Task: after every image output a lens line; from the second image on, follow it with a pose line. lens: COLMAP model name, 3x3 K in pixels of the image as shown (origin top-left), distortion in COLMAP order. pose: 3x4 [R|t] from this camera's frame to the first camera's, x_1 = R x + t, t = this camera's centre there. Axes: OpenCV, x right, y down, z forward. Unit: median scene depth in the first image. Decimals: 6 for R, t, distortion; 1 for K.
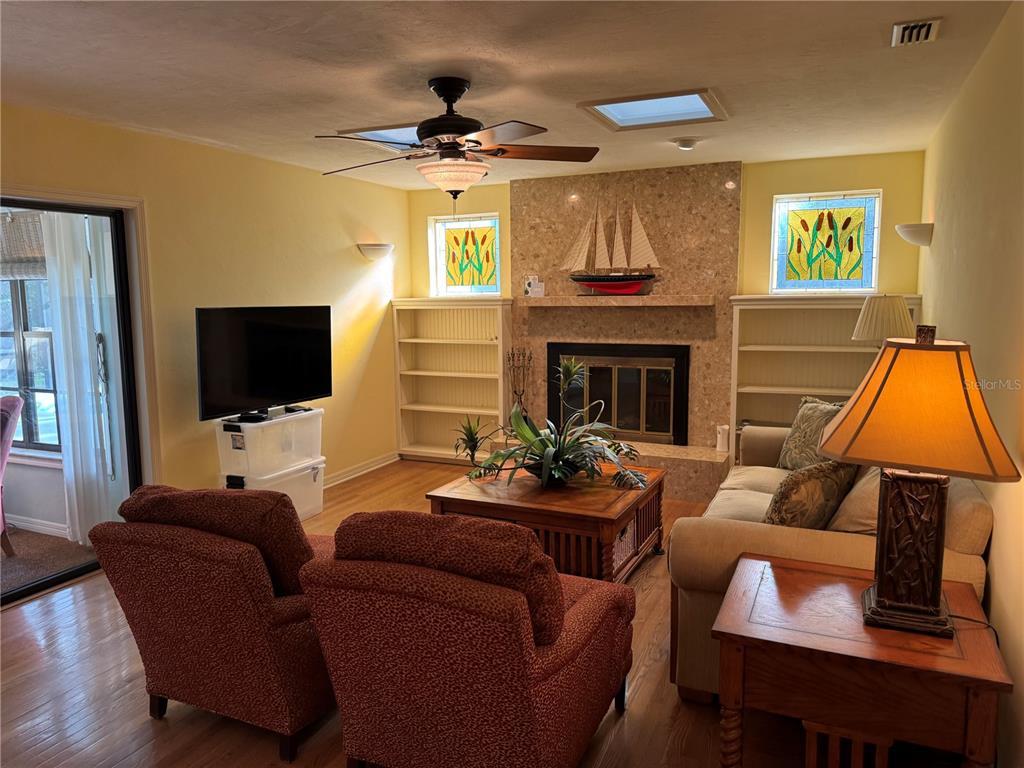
lens RADIAL K [[720.7, 0, 509.7], [0, 720.7, 386.4], [0, 0, 1]] dist [0.067110, -0.088779]
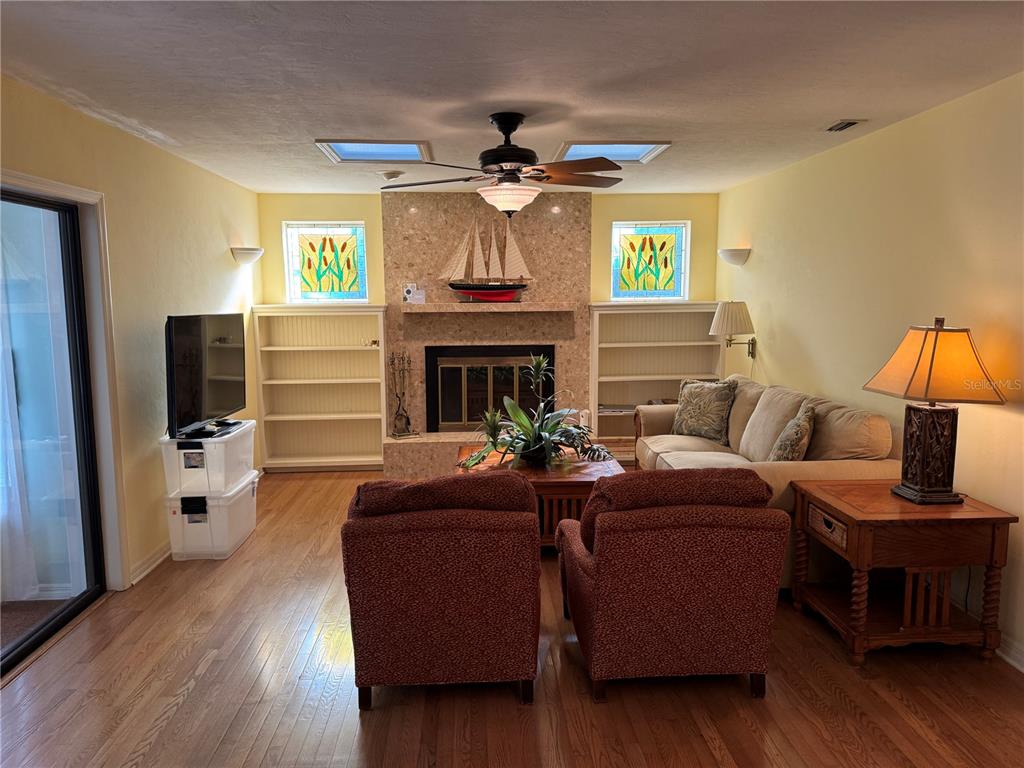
lens RADIAL K [[720.7, 0, 517.6], [0, 720.7, 385.3], [0, 0, 1]] dist [0.067110, -0.088779]
pose [[0.887505, -0.052961, 0.457744, -0.346495], [0.058509, 0.998285, 0.002060, 0.002913], [-0.457068, 0.024954, 0.889082, -0.011884]]
